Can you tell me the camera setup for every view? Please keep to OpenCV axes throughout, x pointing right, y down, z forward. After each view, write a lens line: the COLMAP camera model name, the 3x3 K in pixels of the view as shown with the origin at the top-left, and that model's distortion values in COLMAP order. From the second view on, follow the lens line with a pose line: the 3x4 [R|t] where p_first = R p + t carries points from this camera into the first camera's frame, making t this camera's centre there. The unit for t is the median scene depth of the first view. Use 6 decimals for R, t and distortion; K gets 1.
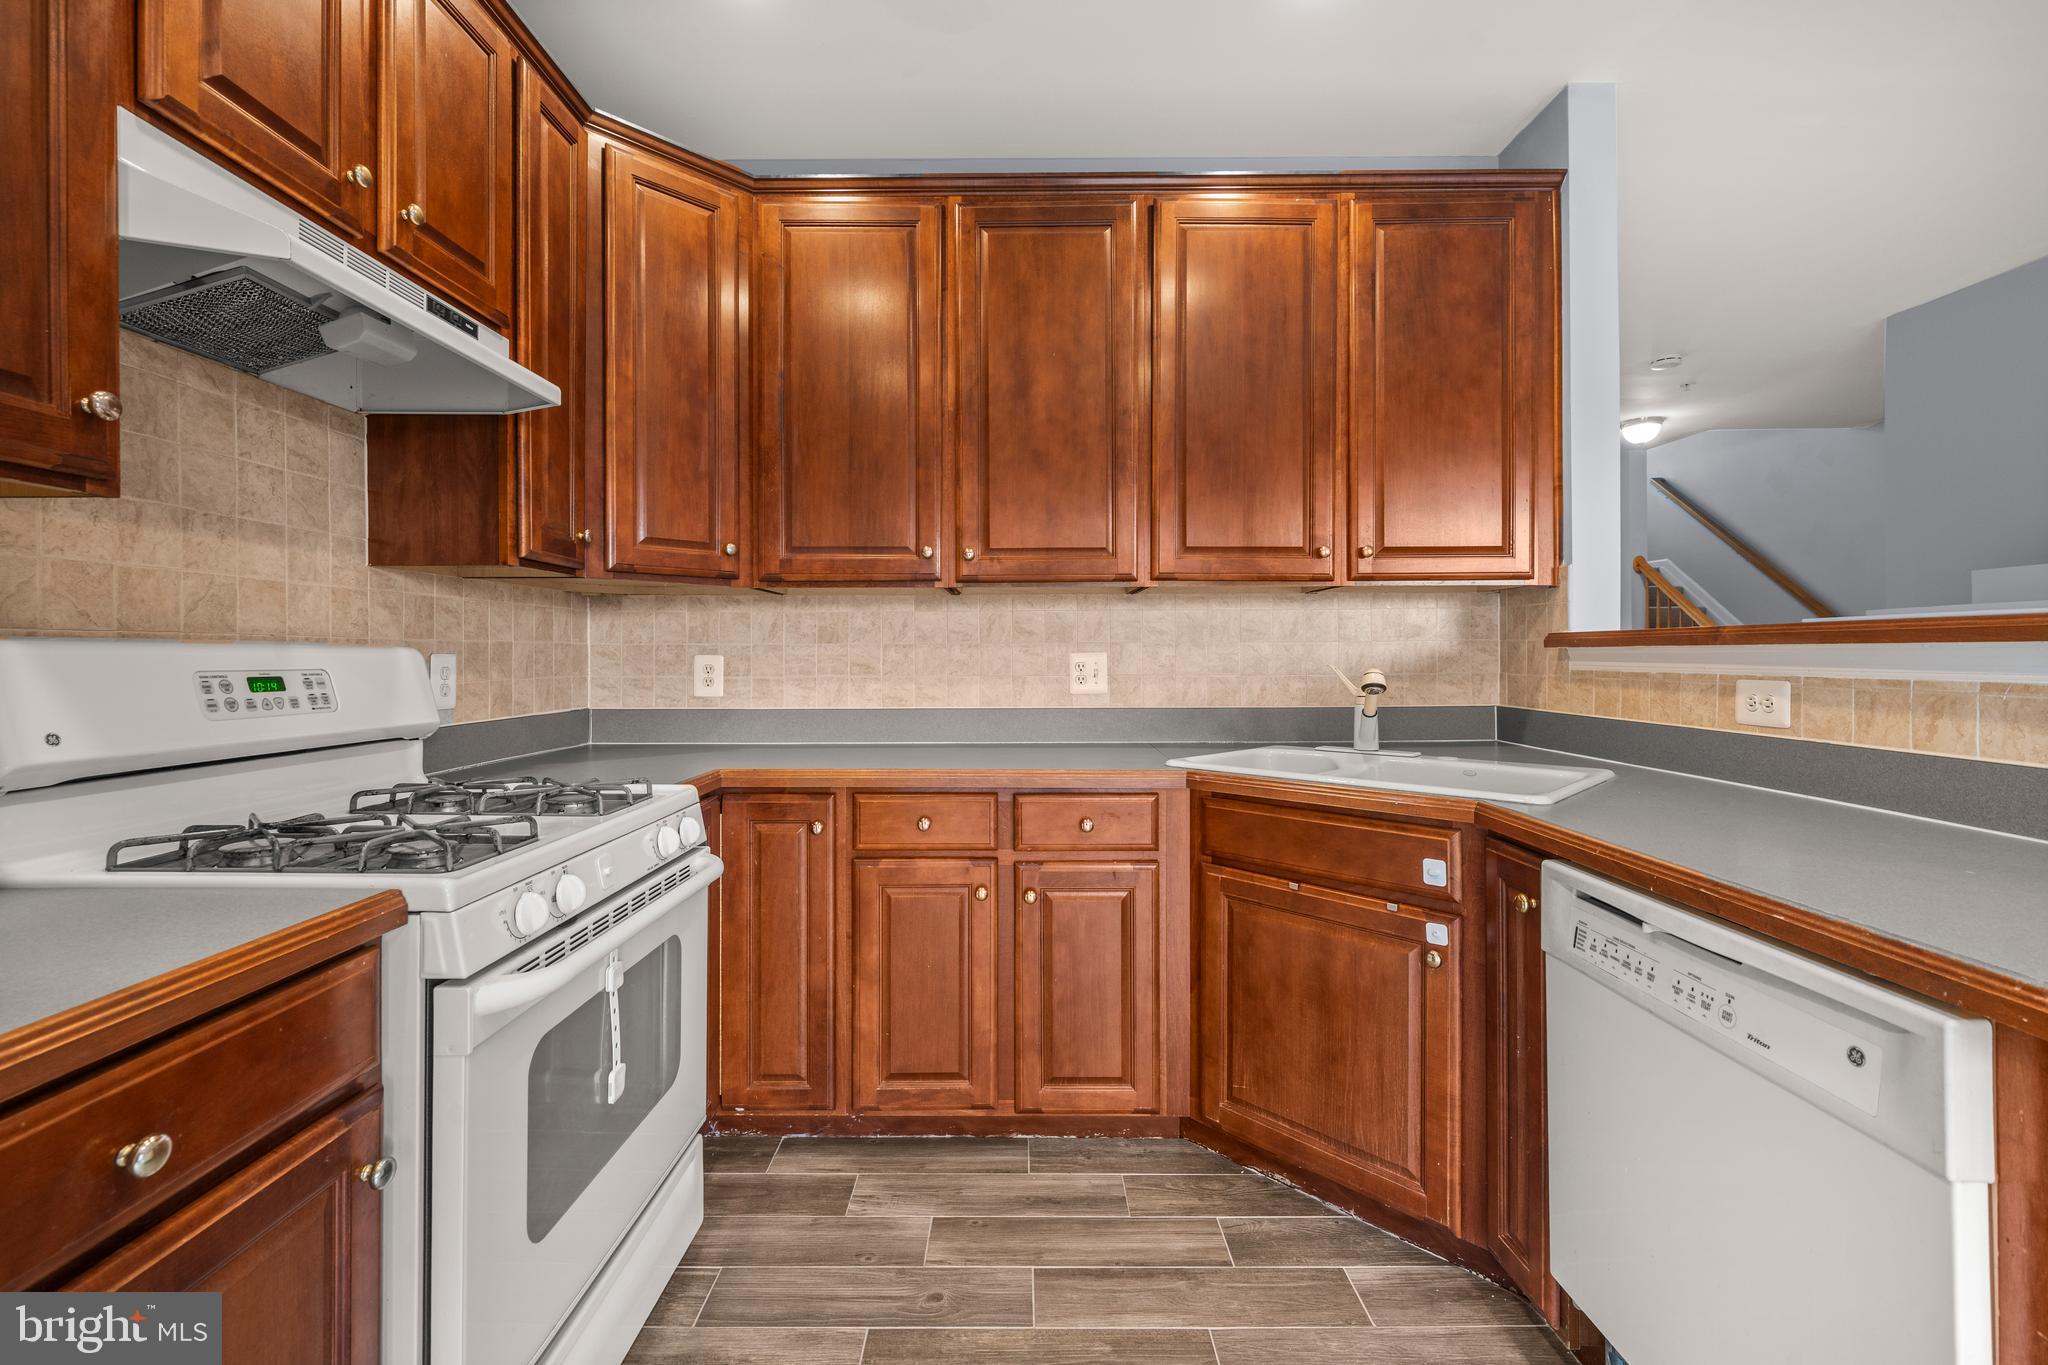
lens RADIAL K [[873.3, 0, 1020.1], [0, 873.3, 649.0], [0, 0, 1]] dist [0.001425, -0.000513]
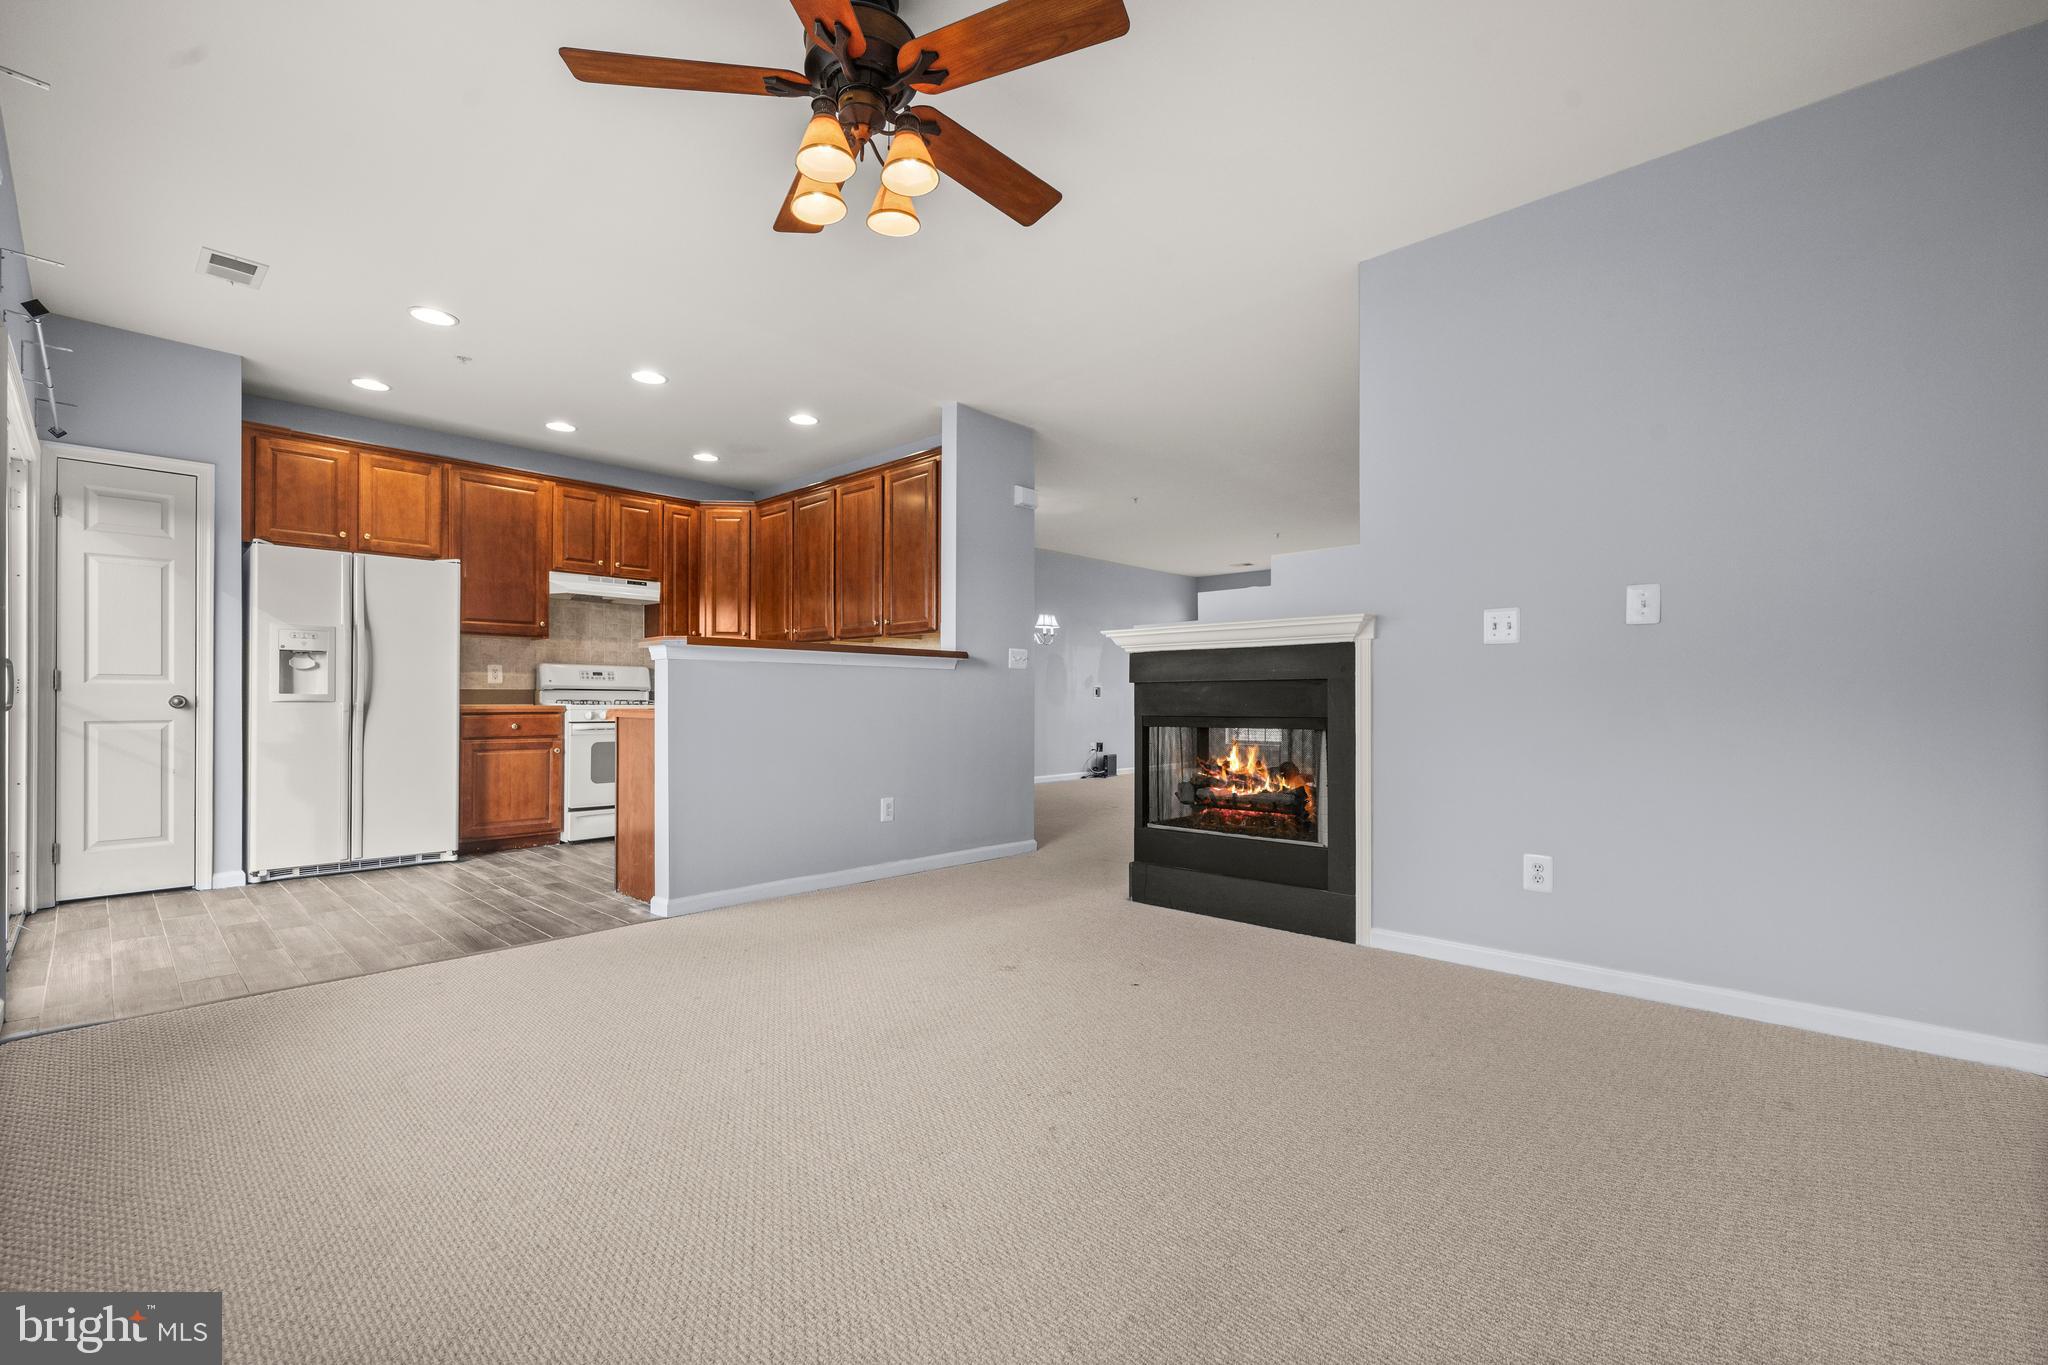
lens RADIAL K [[873.3, 0, 1026.7], [0, 873.3, 689.9], [0, 0, 1]] dist [0.001425, -0.000513]
pose [[0.733773, -0.004109, -0.679383, 2.625066], [-0.000566, 0.999978, -0.006659, 0.103760], [0.679395, 0.005271, 0.733754, -0.554209]]
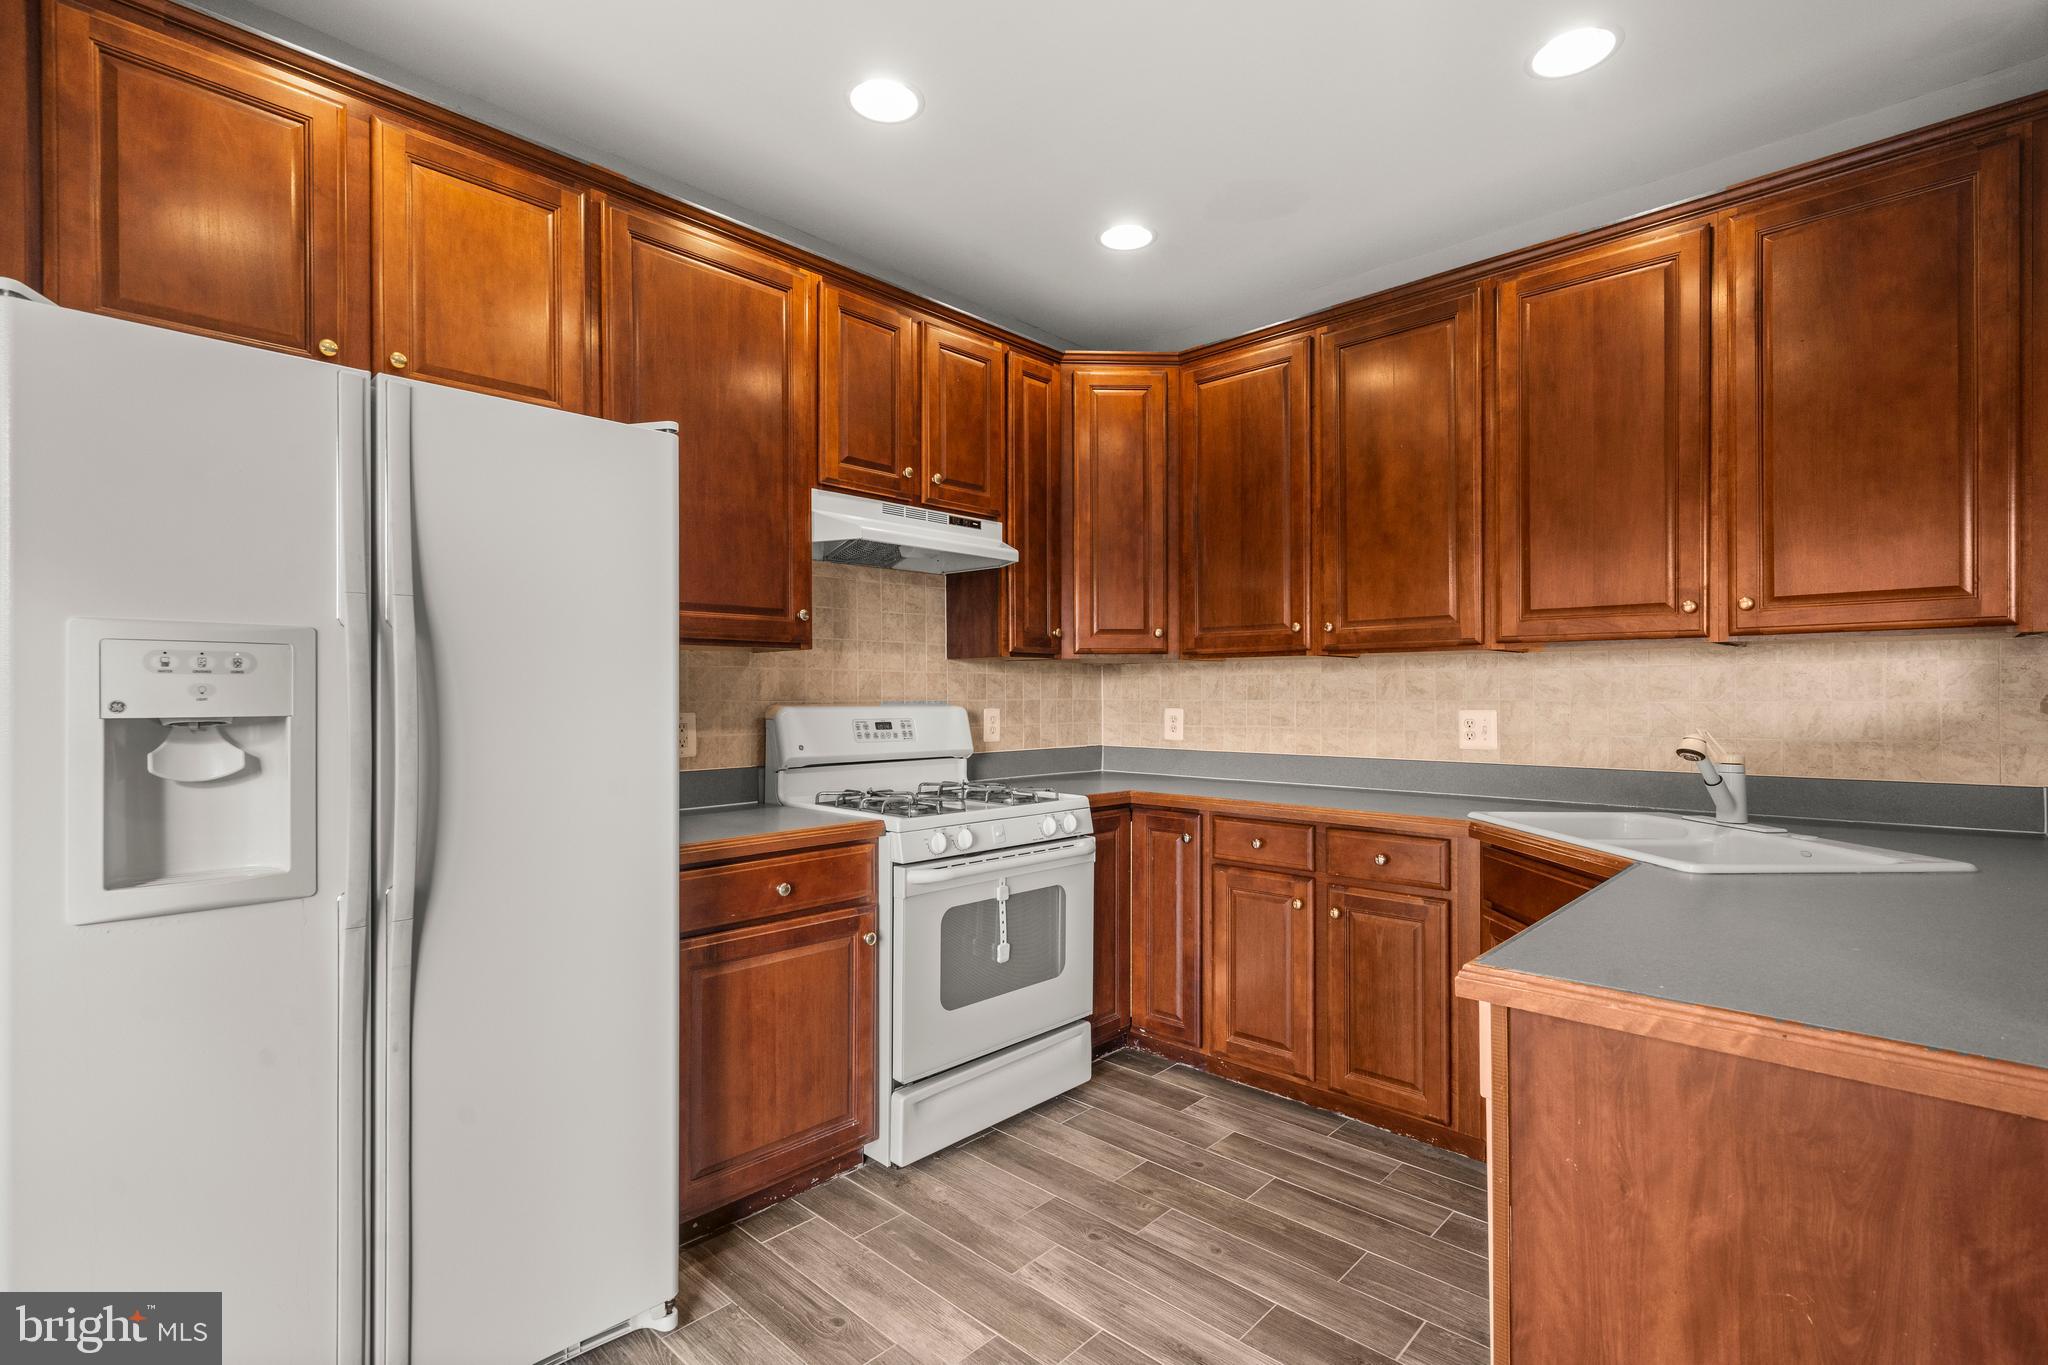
lens RADIAL K [[949.0, 0, 1024.0], [0, 949.0, 684.4], [0, 0, 1]] dist [0.006407, -0.000743]
pose [[0.730227, -0.006744, -0.683172, 0.597806], [0.003727, 0.999976, -0.005887, -0.028521], [0.683195, 0.001753, 0.730234, -0.261721]]
